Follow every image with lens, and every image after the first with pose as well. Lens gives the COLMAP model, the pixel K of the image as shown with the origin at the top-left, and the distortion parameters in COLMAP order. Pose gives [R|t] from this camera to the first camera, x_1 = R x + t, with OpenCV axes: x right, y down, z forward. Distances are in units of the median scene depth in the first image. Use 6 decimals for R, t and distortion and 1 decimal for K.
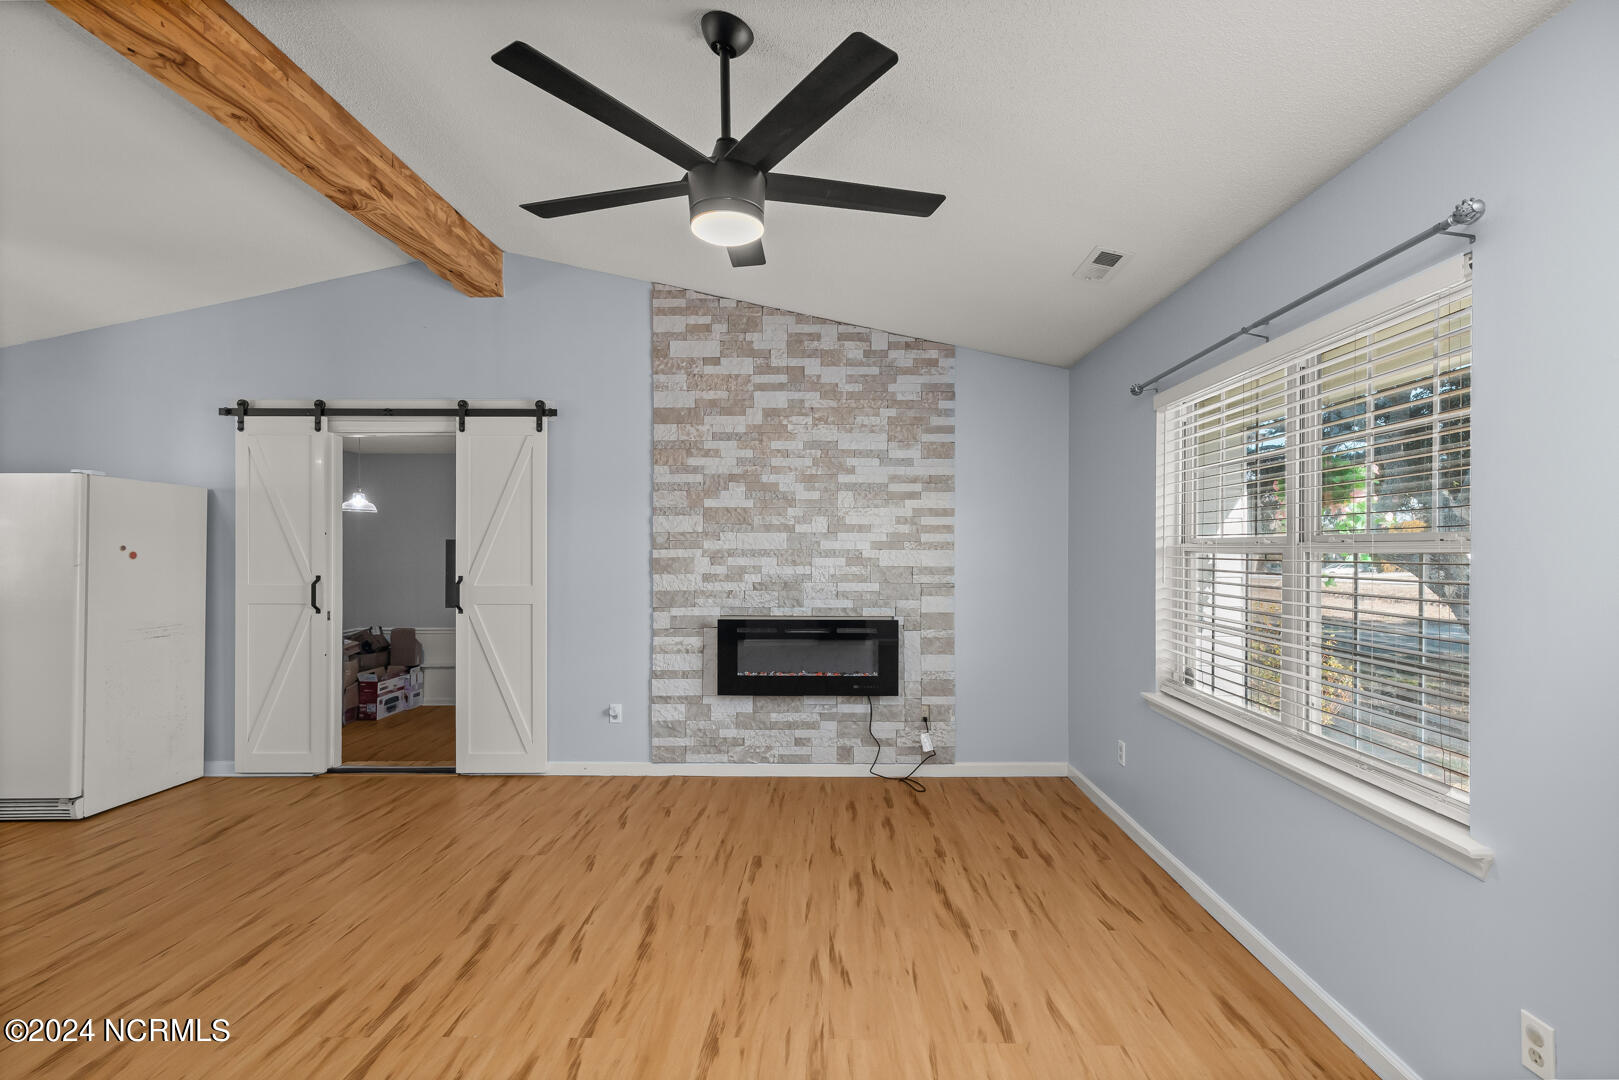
lens RADIAL K [[735.3, 0, 826.4], [0, 735.3, 544.5], [0, 0, 1]] dist [0.010915, -0.003127]
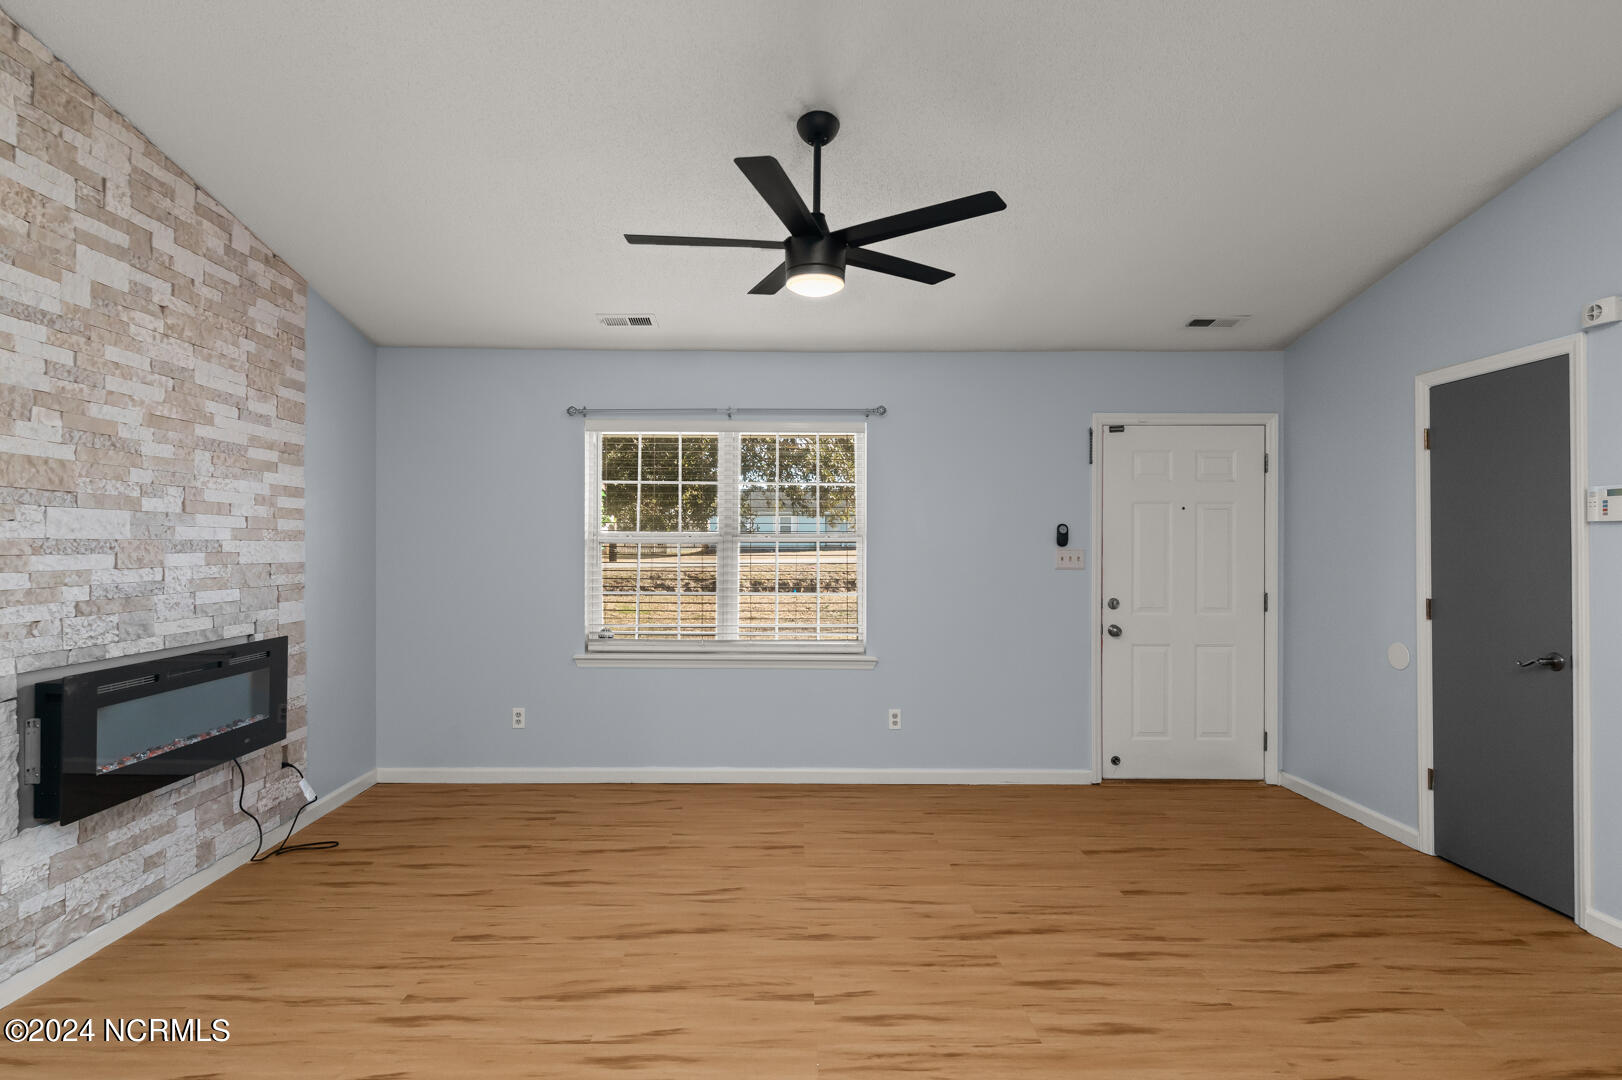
lens RADIAL K [[789.3, 0, 790.3], [0, 789.3, 544.9], [0, 0, 1]] dist [0.009240, -0.000159]
pose [[-0.014141, -0.004978, 0.999888, -0.683586], [-0.008527, 0.999952, 0.004858, 0.003318], [-0.999864, -0.008458, -0.014183, 0.490968]]
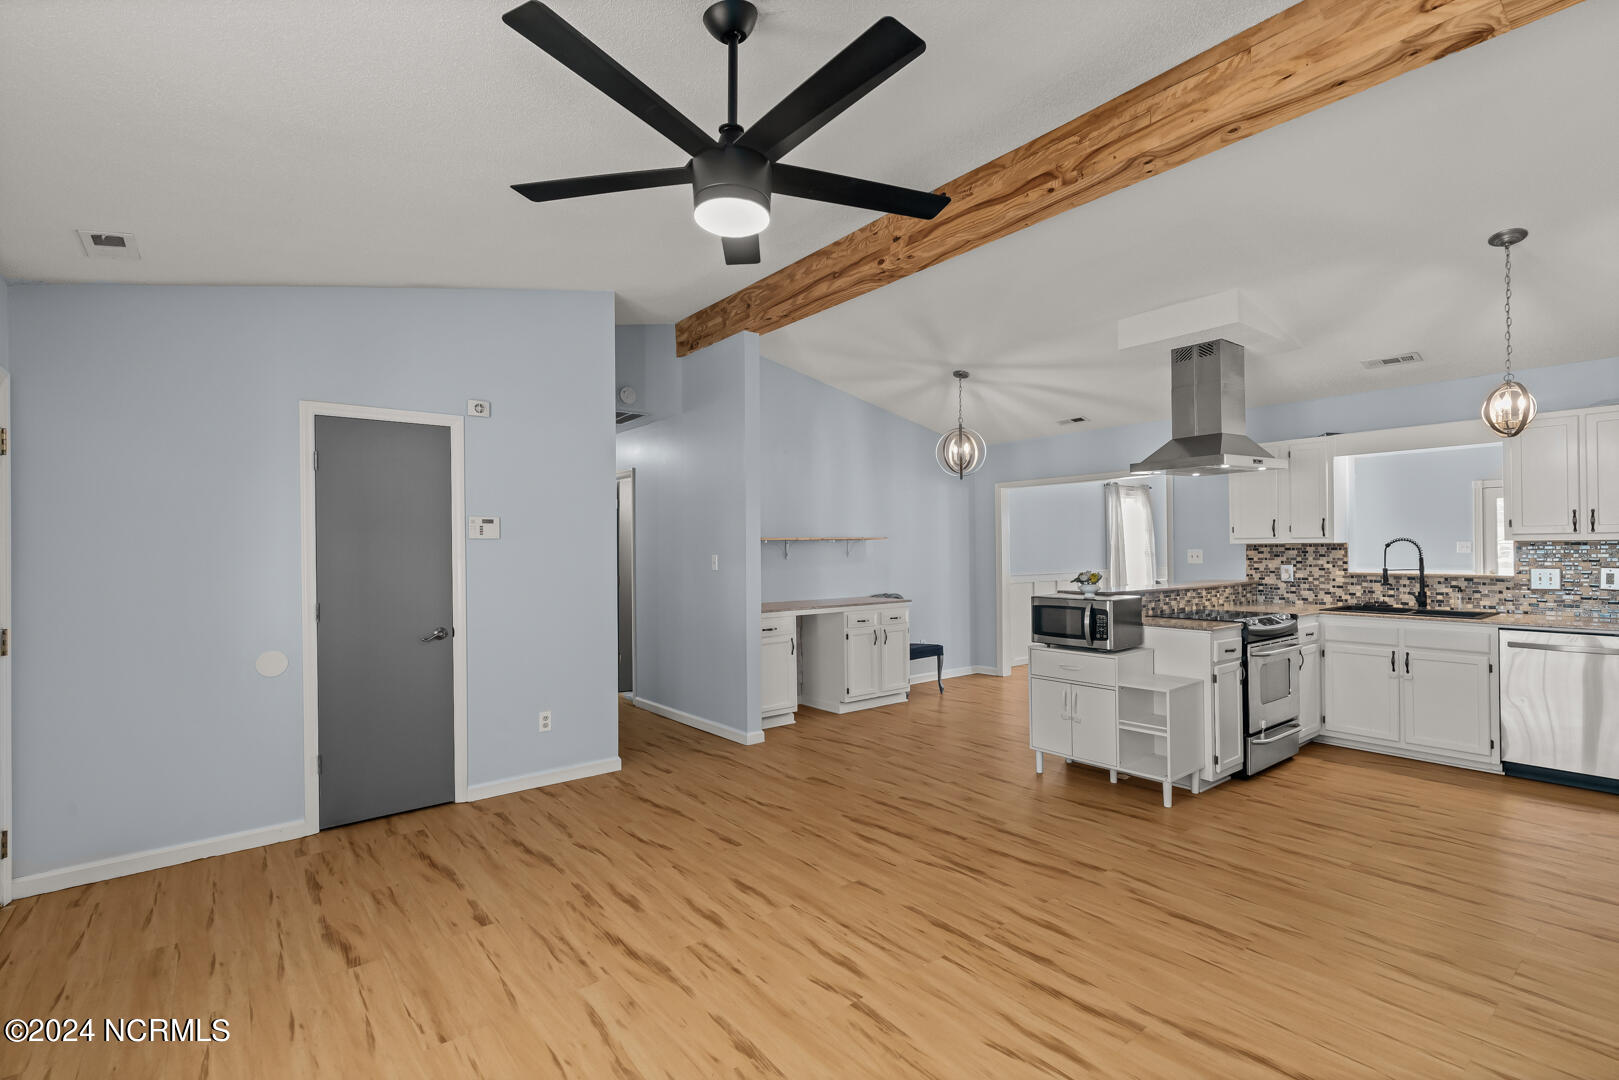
lens RADIAL K [[736.6, 0, 833.0], [0, 736.6, 544.7], [0, 0, 1]] dist [0.008242, -0.001256]
pose [[-0.766579, 0.001462, -0.642148, 0.180249], [0.011822, 0.999860, -0.011836, 0.005921], [0.642041, -0.016665, -0.766489, 0.844581]]
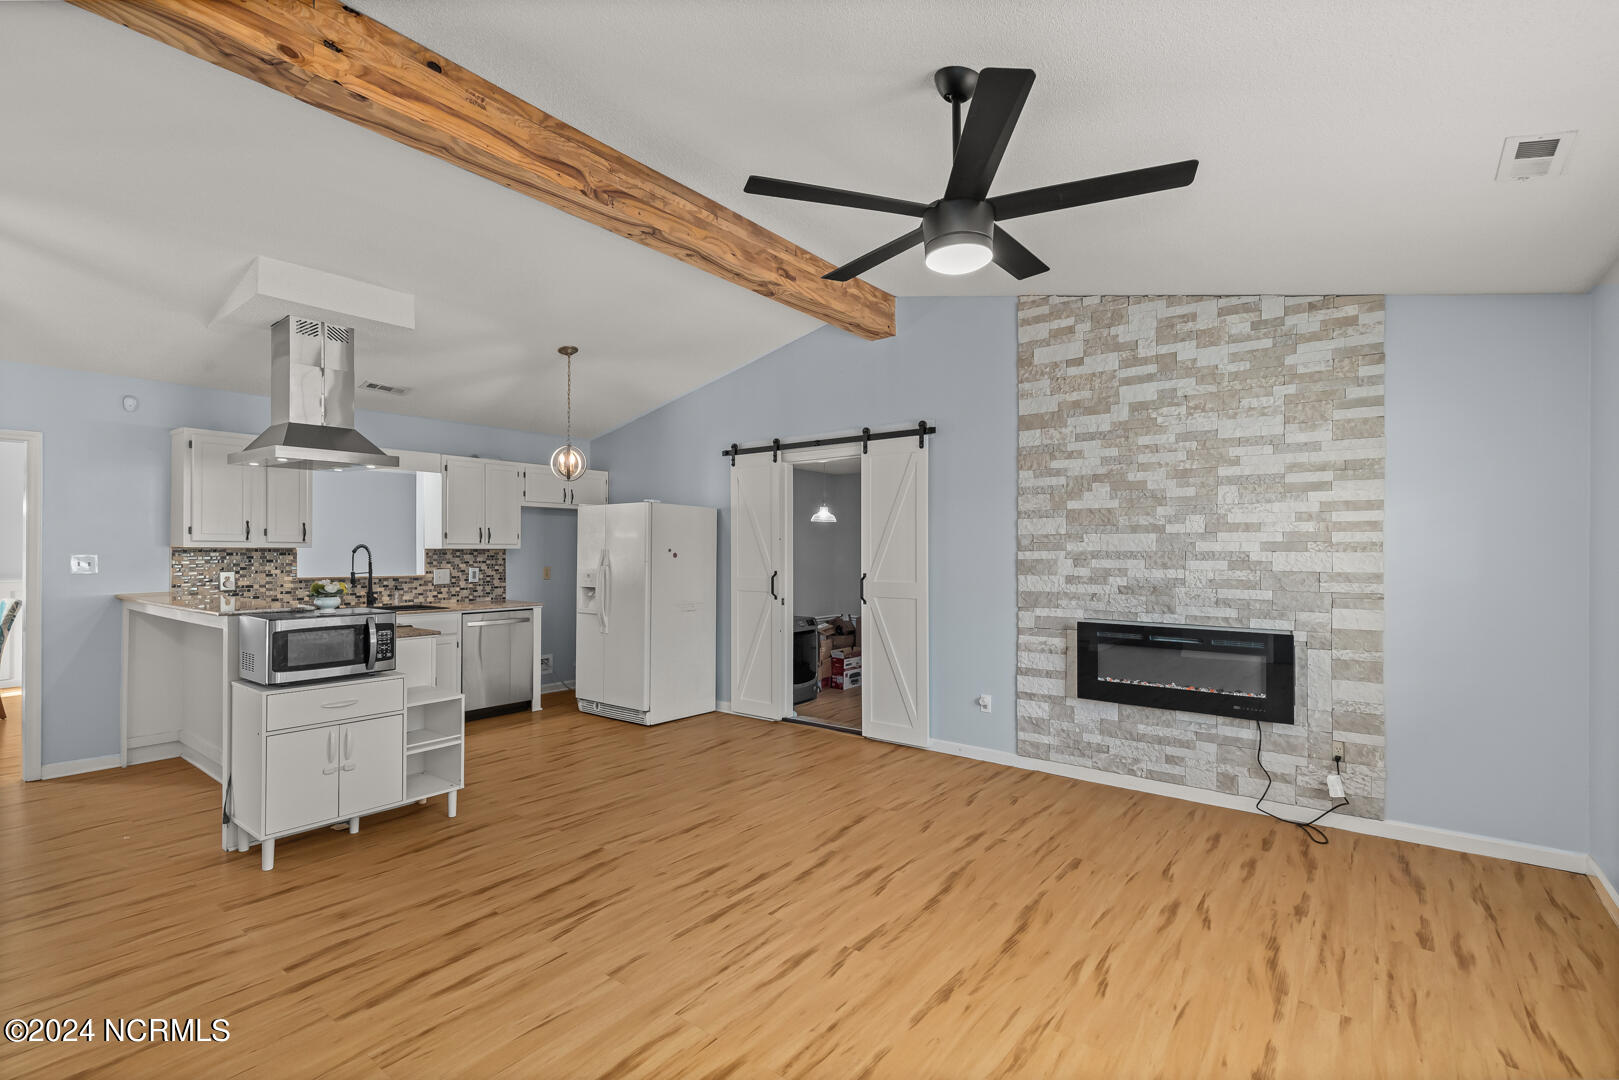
lens RADIAL K [[732.0, 0, 819.3], [0, 732.0, 549.9], [0, 0, 1]] dist [0.011780, -0.005164]
pose [[0.797125, -0.001025, -0.603814, 0.167885], [0.003385, 0.999990, 0.002771, 0.000894], [0.603805, -0.004253, 0.797120, -0.001081]]
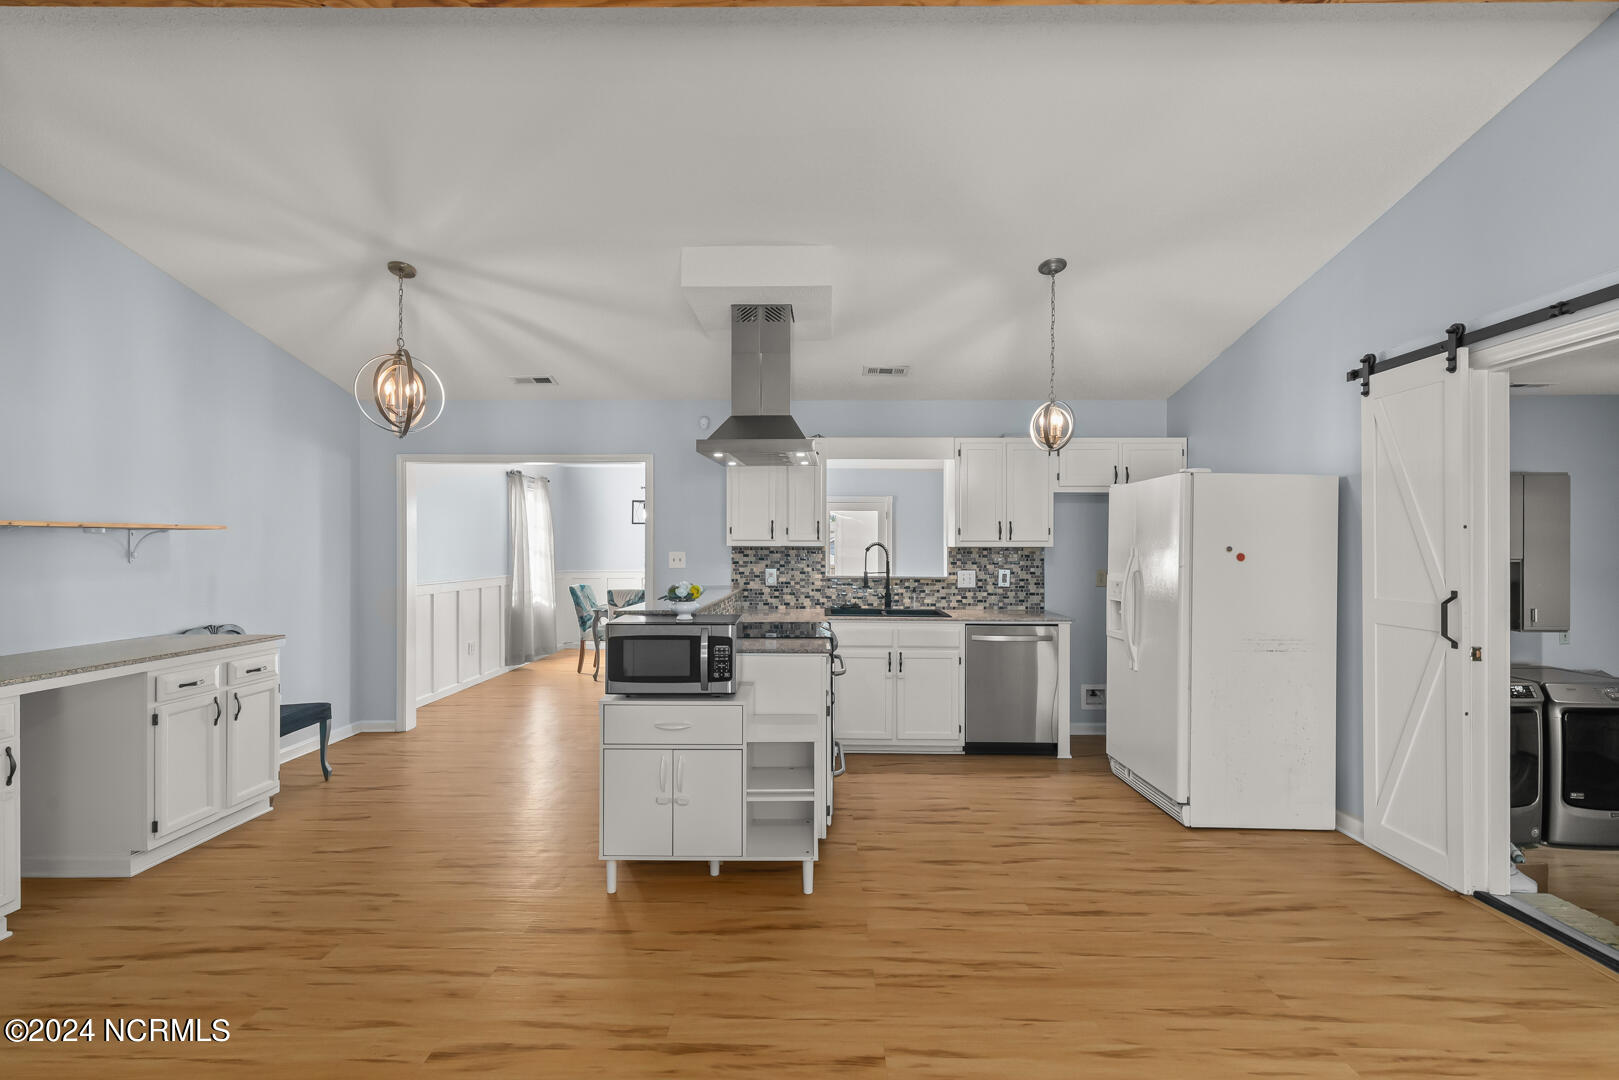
lens RADIAL K [[745.8, 0, 805.8], [0, 745.8, 546.3], [0, 0, 1]] dist [0.008162, -0.001180]
pose [[-0.004287, -0.003611, -0.999984, -0.015984], [0.003783, 0.999986, -0.003628, 0.002646], [0.999984, -0.003798, -0.004273, 0.423398]]
